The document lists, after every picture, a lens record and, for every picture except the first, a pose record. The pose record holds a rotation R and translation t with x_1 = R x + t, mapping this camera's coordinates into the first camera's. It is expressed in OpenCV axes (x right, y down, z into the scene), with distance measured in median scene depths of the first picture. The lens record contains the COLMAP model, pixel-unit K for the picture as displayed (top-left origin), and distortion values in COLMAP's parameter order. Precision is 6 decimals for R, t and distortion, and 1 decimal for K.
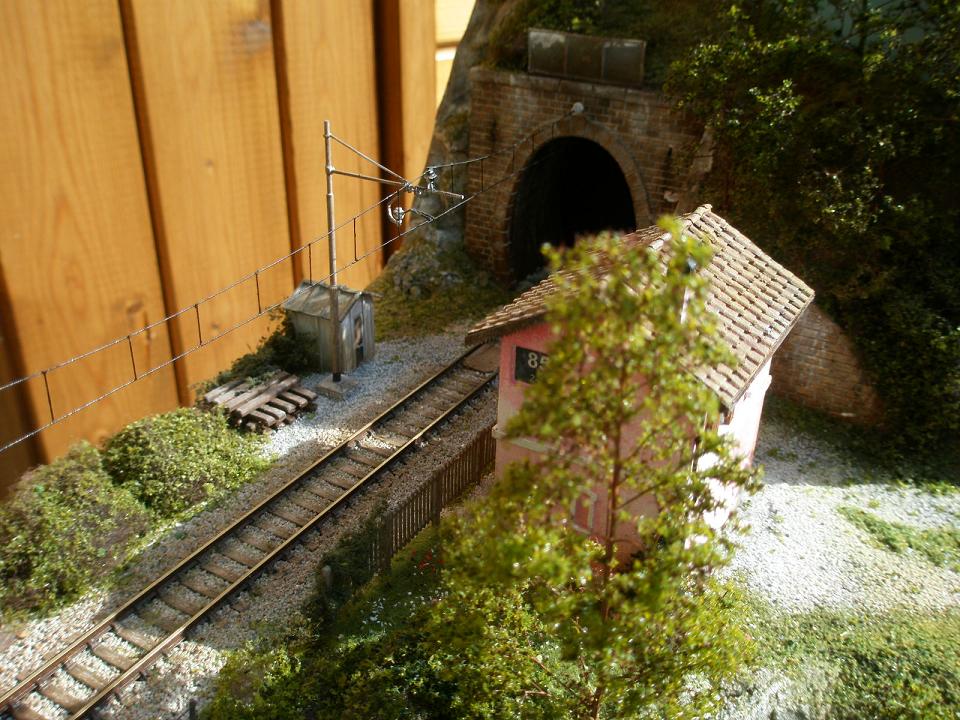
lens RADIAL K [[918.8, 0, 480.0], [0, 918.8, 360.0], [0, 0, 1]] dist [0.001017, -0.007896]
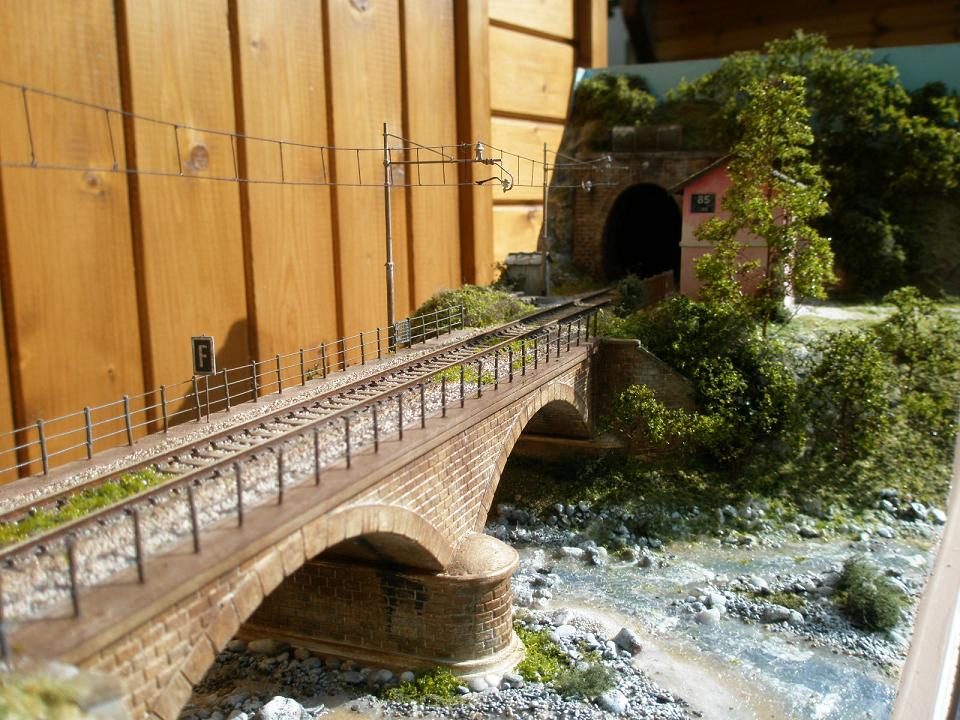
lens RADIAL K [[918.8, 0, 480.0], [0, 918.8, 360.0], [0, 0, 1]] dist [0.001017, -0.007896]
pose [[0.990980, -0.052845, 0.123148, -0.440144], [0.087939, 0.949862, -0.300049, 0.575735], [-0.101118, 0.308173, 0.945941, -0.516361]]
